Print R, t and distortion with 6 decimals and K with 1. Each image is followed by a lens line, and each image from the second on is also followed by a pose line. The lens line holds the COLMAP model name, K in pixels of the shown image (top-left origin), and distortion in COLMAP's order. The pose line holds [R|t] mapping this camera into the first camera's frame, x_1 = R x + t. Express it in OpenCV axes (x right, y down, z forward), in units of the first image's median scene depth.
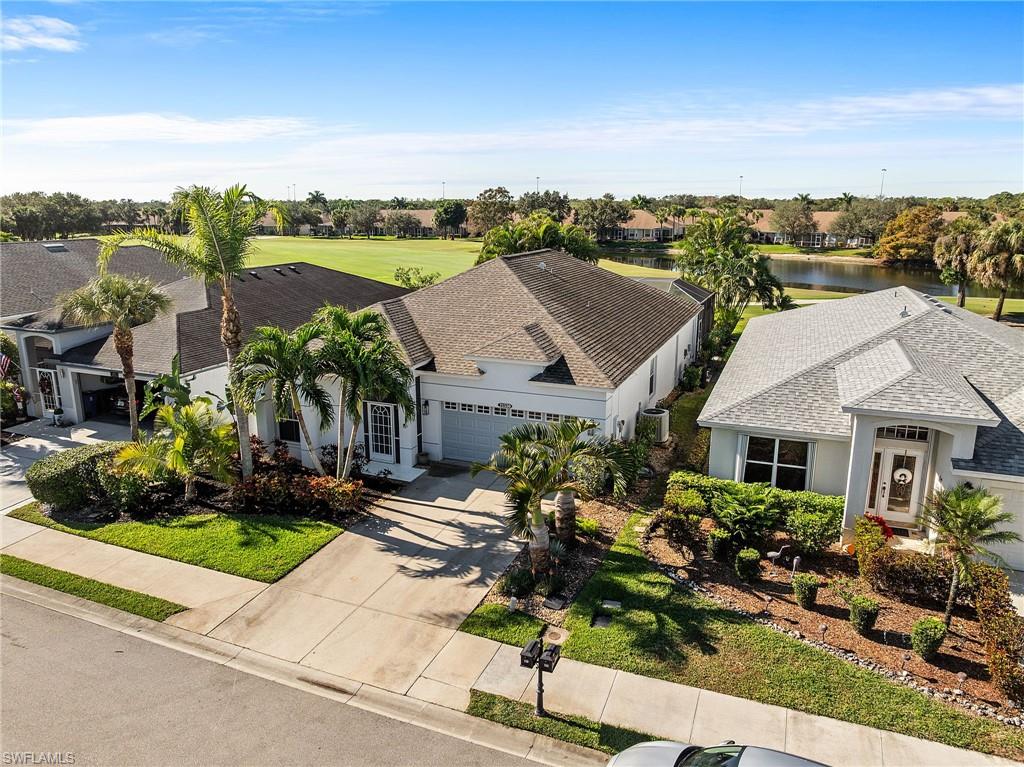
lens RADIAL K [[723.4, 0, 511.9], [0, 723.4, 381.9], [0, 0, 1]] dist [-0.041027, -0.003004]
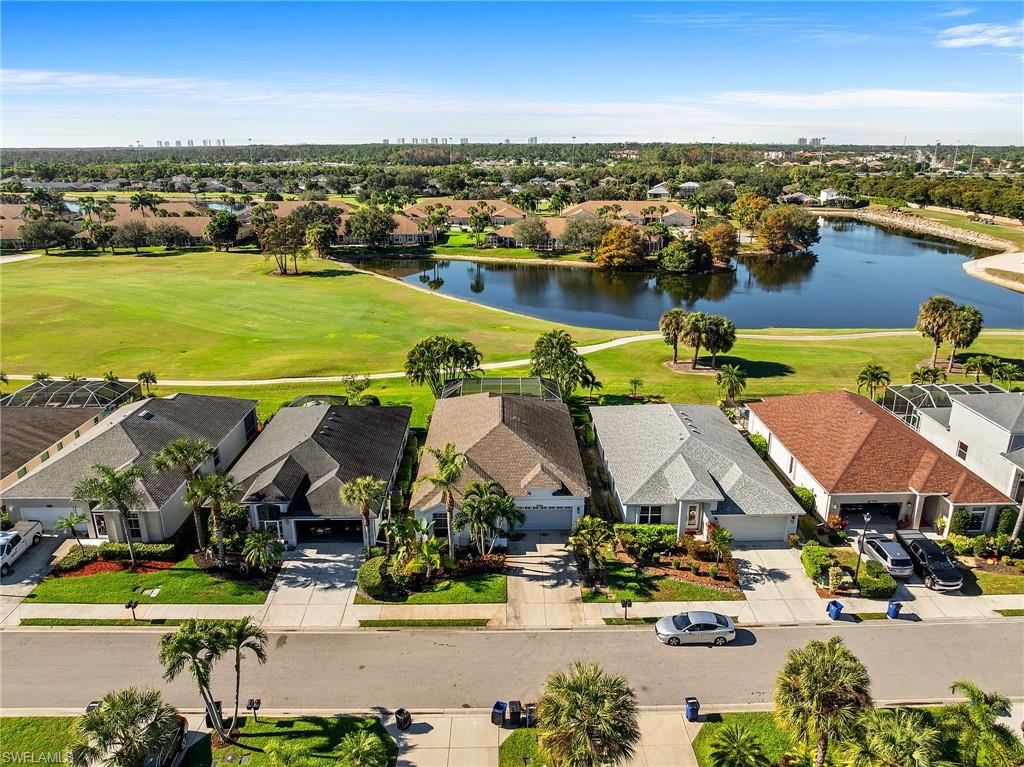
lens RADIAL K [[723.4, 0, 514.2], [0, 723.4, 383.6], [0, 0, 1]] dist [-0.041027, -0.003004]
pose [[0.918803, -0.127603, 0.373521, -1.122943], [0.094446, 0.989887, 0.105844, -0.759711], [-0.383249, -0.061972, 0.921564, -1.349286]]
